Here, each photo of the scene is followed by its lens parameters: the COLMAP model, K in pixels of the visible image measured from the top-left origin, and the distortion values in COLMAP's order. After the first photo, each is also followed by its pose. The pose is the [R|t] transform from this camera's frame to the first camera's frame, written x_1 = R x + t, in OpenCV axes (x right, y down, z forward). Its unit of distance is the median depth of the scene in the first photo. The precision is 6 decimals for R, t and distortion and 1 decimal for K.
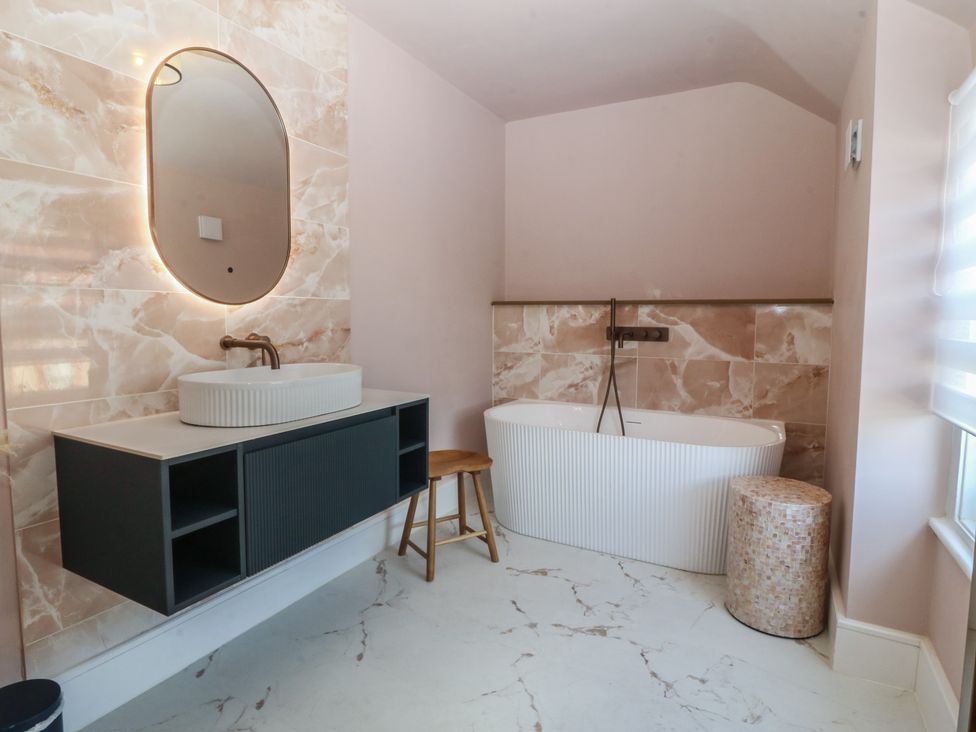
lens RADIAL K [[518.5, 0, 487.8], [0, 518.5, 361.2], [0, 0, 1]] dist [0.000471, -0.012357]
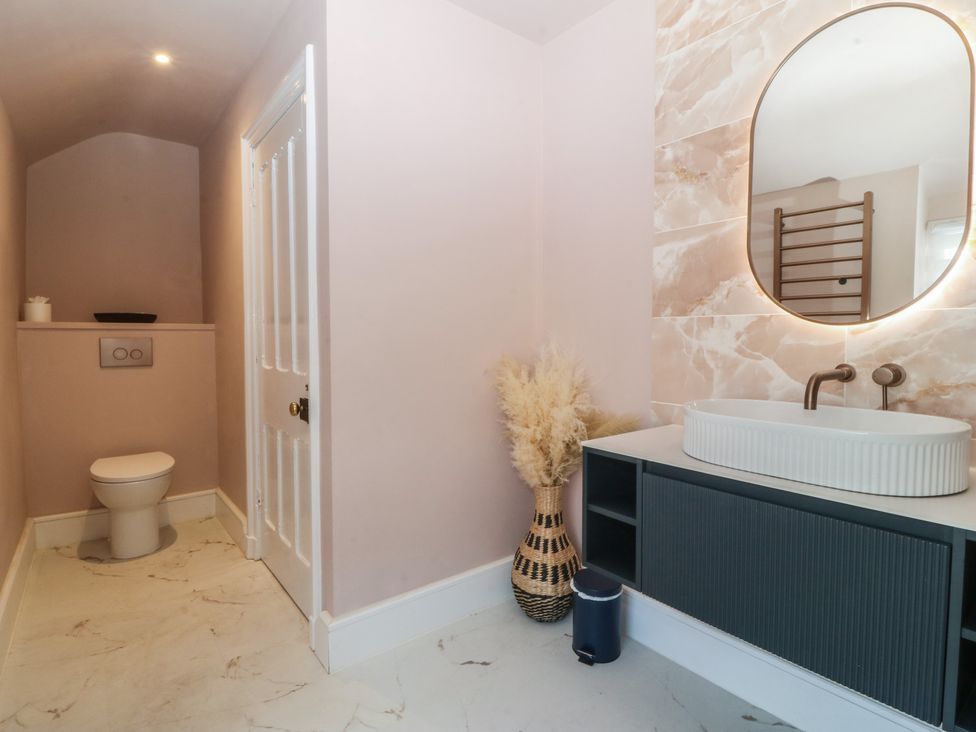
lens RADIAL K [[518.5, 0, 487.8], [0, 518.5, 361.2], [0, 0, 1]] dist [0.000471, -0.012357]
pose [[-0.405340, 0.038000, -0.913376, 0.534864], [-0.082148, 0.993579, 0.077793, -0.085340], [0.910468, 0.106565, -0.399616, 0.995013]]
